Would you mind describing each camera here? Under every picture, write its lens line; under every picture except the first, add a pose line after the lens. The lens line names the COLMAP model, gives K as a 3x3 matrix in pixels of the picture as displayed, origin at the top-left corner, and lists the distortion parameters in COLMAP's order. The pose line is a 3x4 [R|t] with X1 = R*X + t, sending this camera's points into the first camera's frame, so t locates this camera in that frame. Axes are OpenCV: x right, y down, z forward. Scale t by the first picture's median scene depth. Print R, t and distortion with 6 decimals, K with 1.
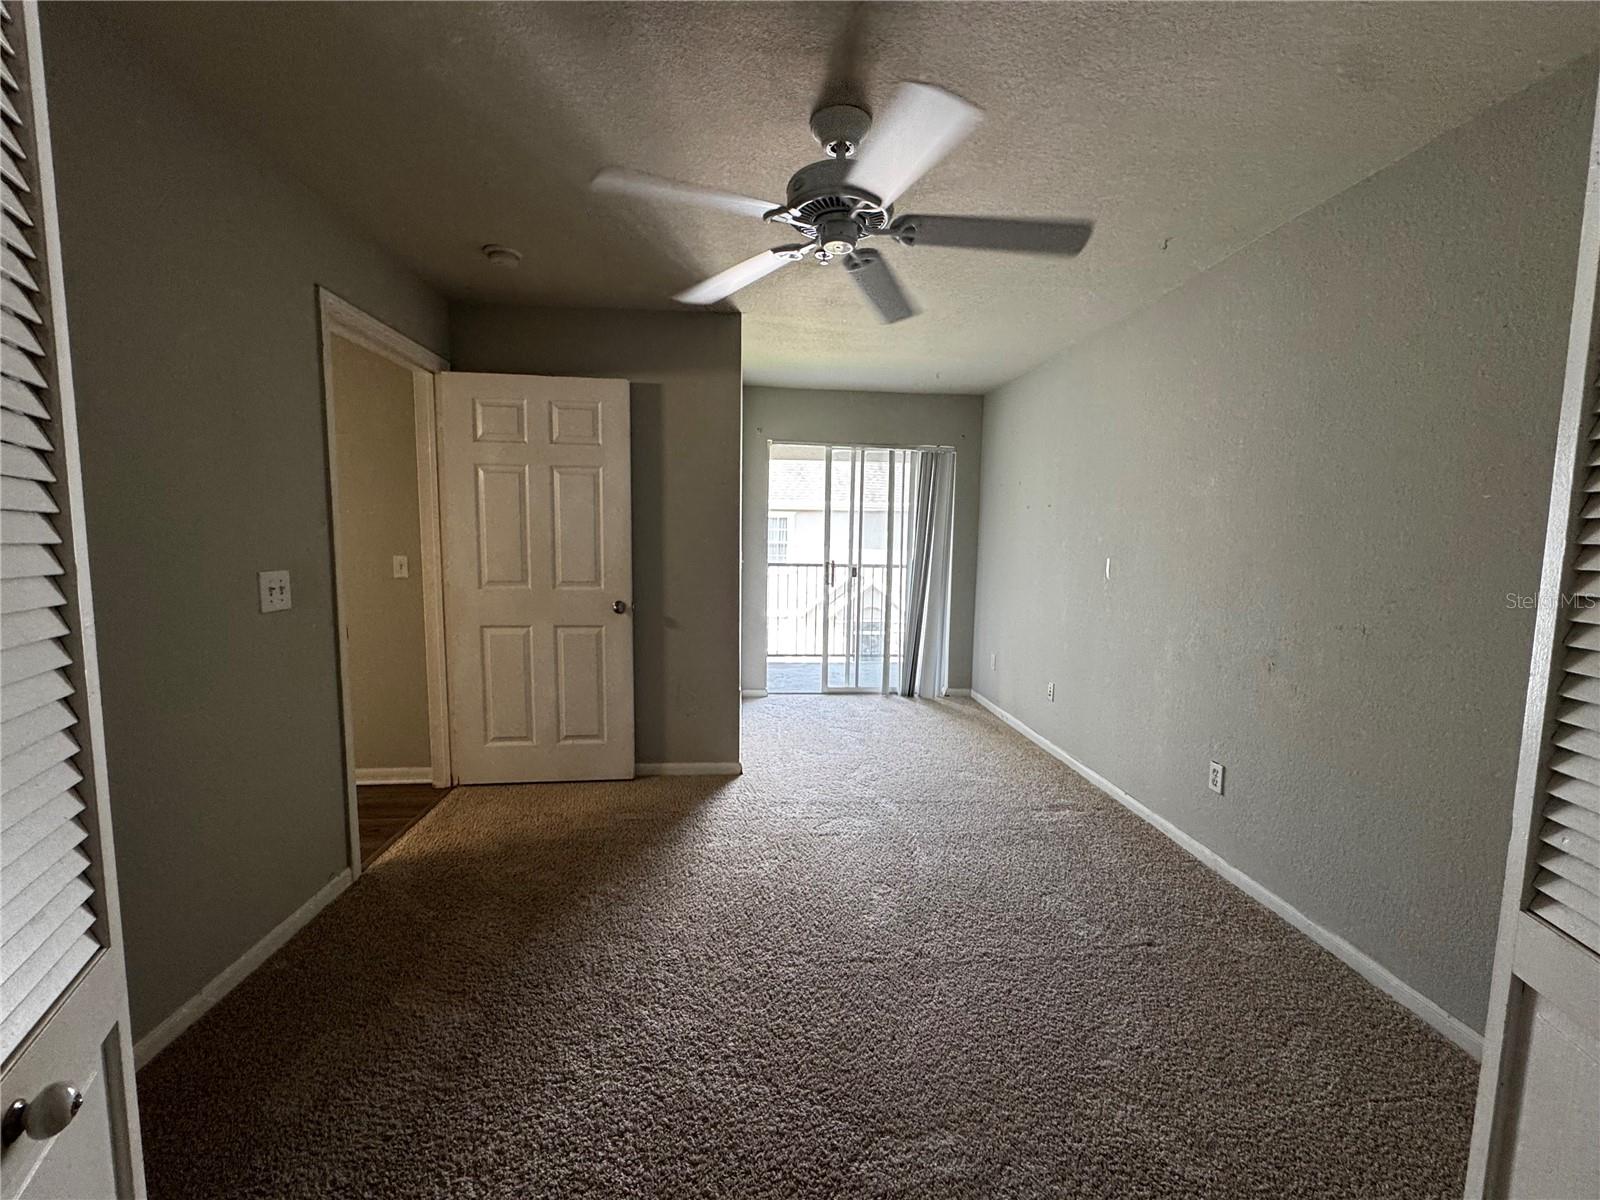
lens RADIAL K [[644.7, 0, 805.8], [0, 644.7, 600.1], [0, 0, 1]] dist [-0.002070, 0.000217]
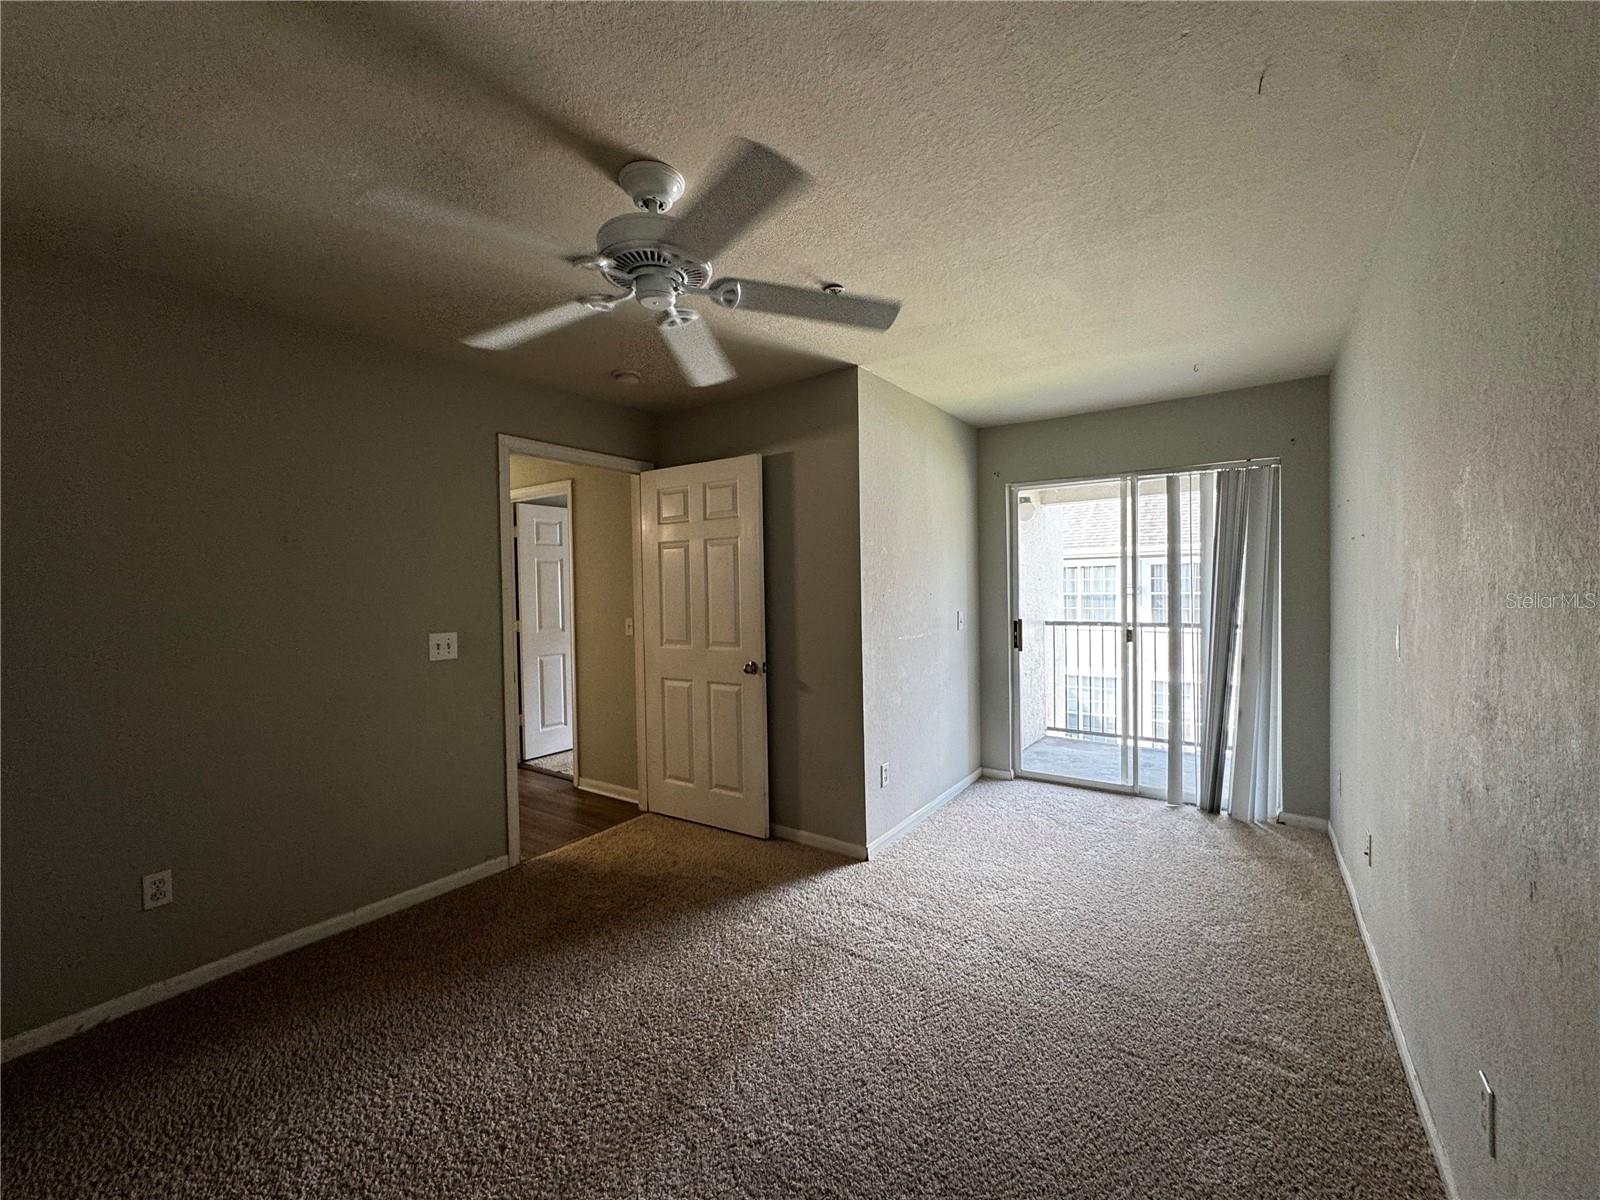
lens RADIAL K [[644.7, 0, 807.2], [0, 644.7, 601.5], [0, 0, 1]] dist [-0.002070, 0.000217]
pose [[0.766198, -0.013011, -0.642473, 0.444450], [-0.037776, 0.997154, -0.065245, -0.030797], [0.641494, 0.074260, 0.763526, 0.244725]]
